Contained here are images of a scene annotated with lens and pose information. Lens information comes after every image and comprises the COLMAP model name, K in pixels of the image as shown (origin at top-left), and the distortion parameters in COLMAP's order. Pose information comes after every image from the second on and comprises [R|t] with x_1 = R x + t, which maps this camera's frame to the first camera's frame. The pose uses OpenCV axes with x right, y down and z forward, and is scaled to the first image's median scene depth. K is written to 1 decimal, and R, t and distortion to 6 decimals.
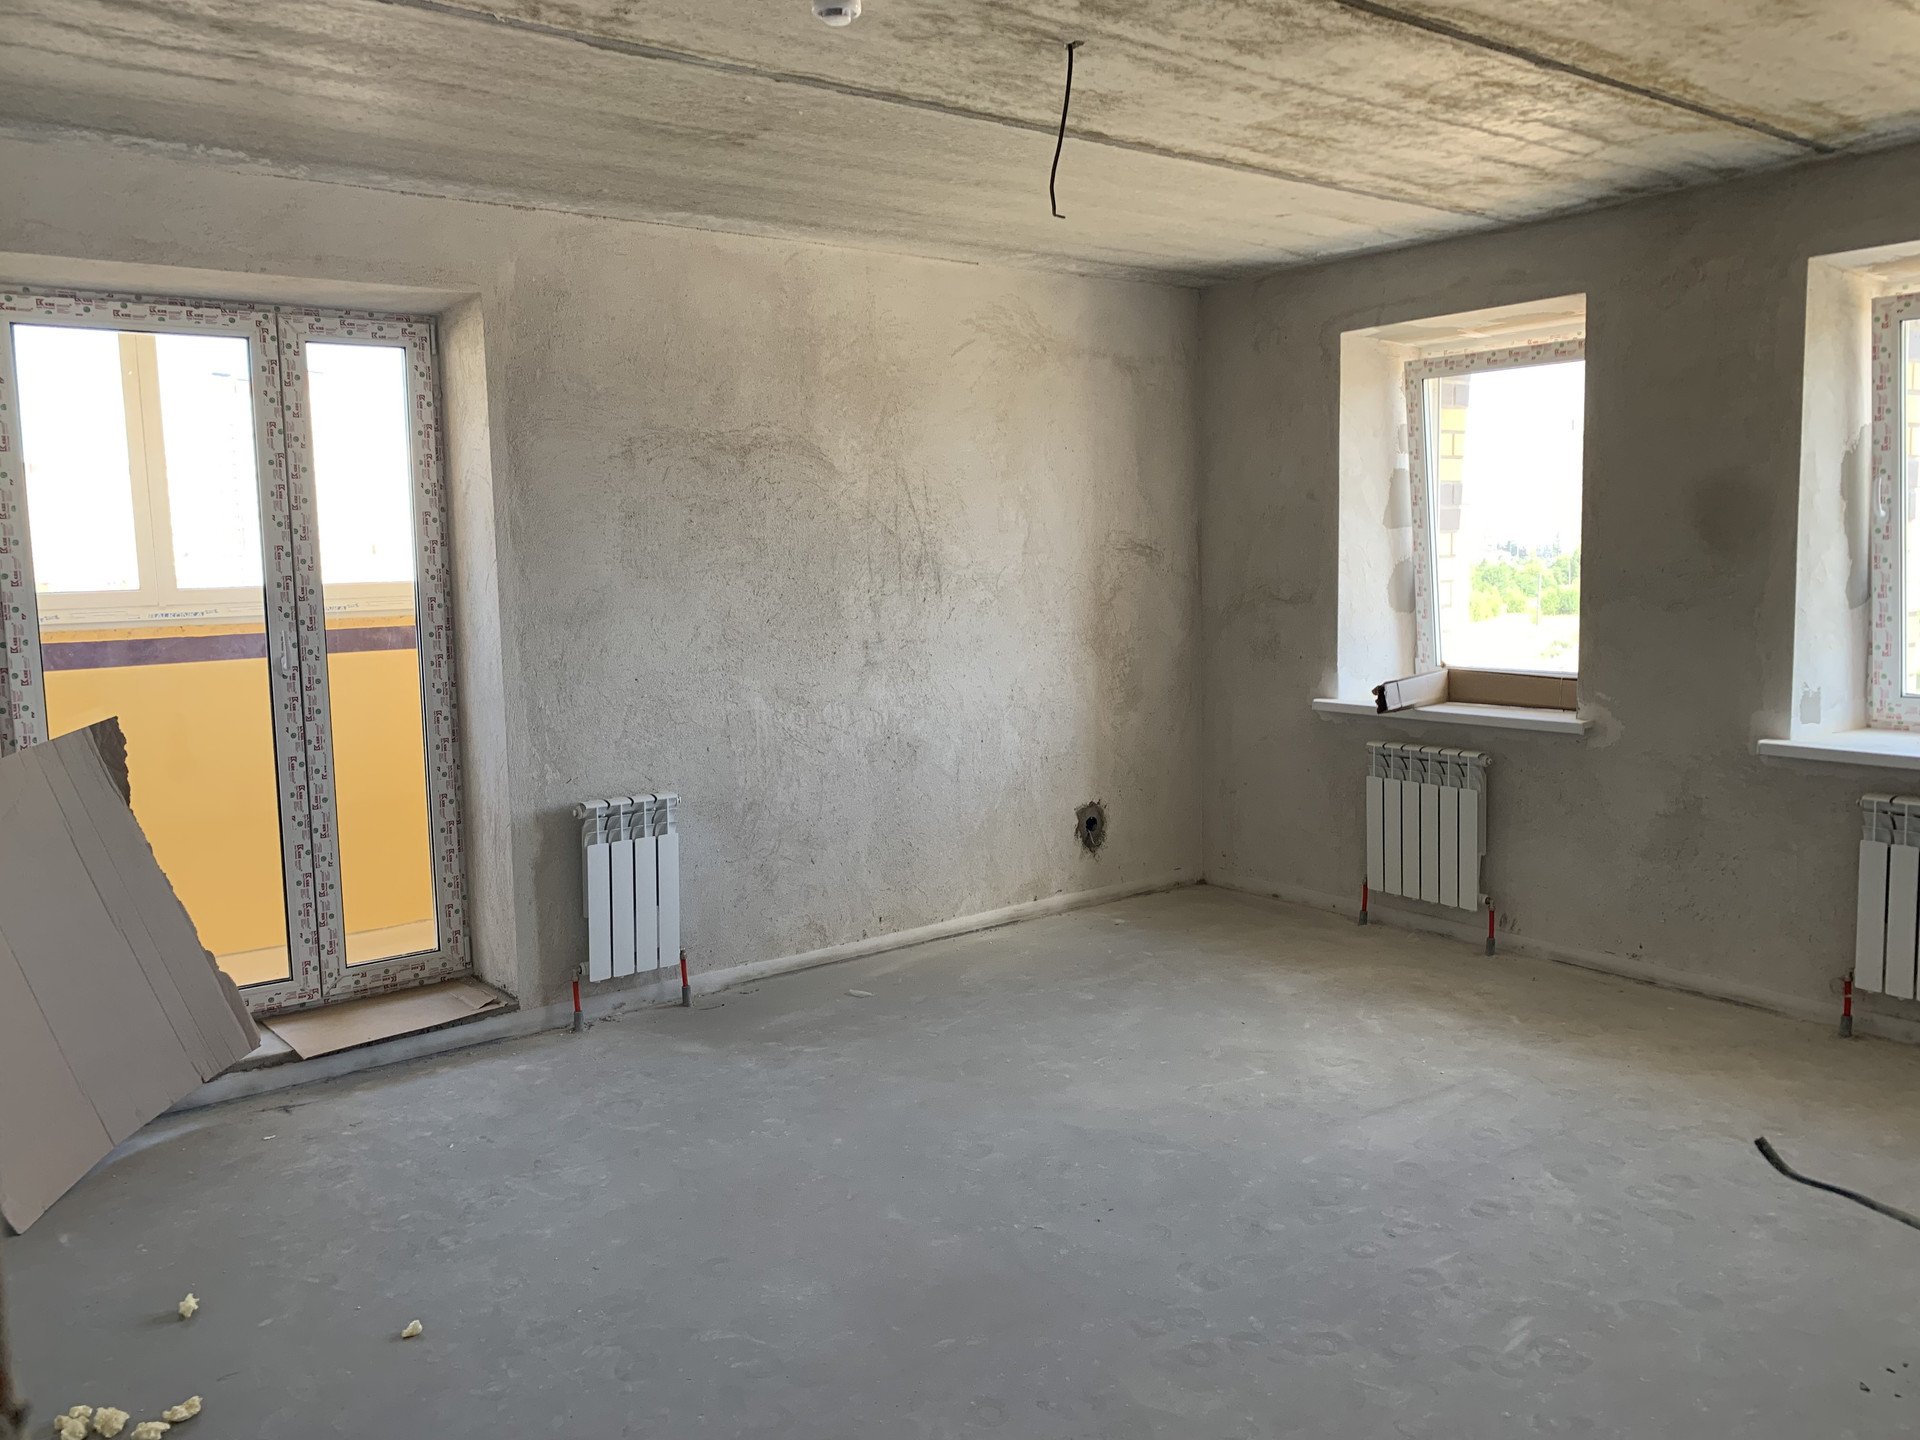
lens RADIAL K [[1480.1, 0, 960.1], [0, 1480.1, 684.8], [0, 0, 1]] dist [0.056474, -0.061666]
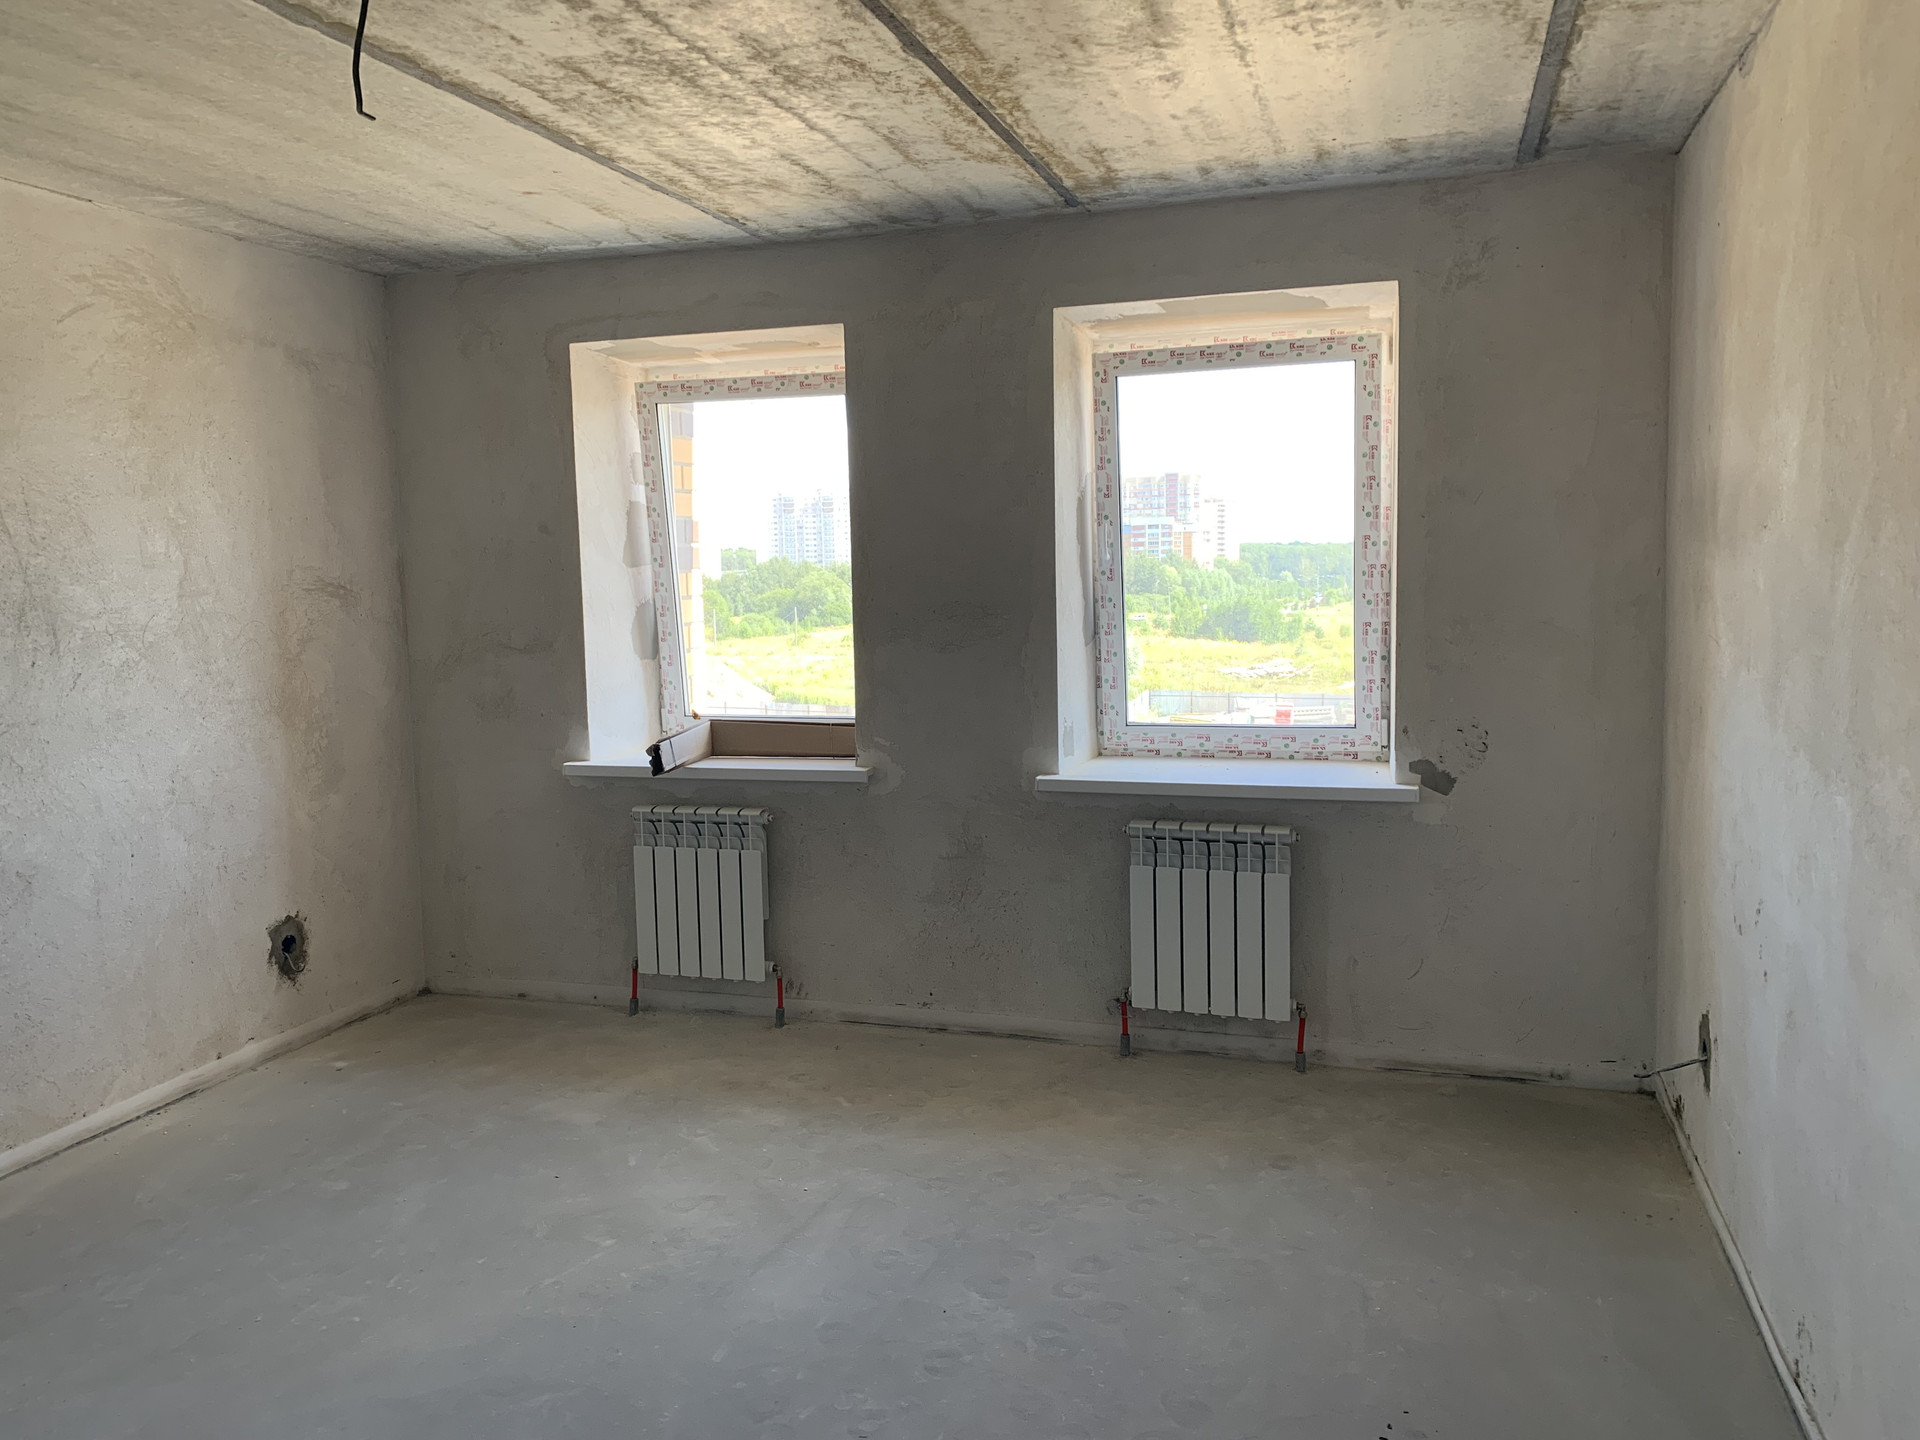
lens RADIAL K [[1480.1, 0, 960.1], [0, 1480.1, 684.8], [0, 0, 1]] dist [0.056474, -0.061666]
pose [[0.824697, -0.042024, 0.564011, -0.063669], [0.055976, 0.998404, -0.007457, -0.017902], [-0.562798, 0.037721, 0.825733, 0.167822]]
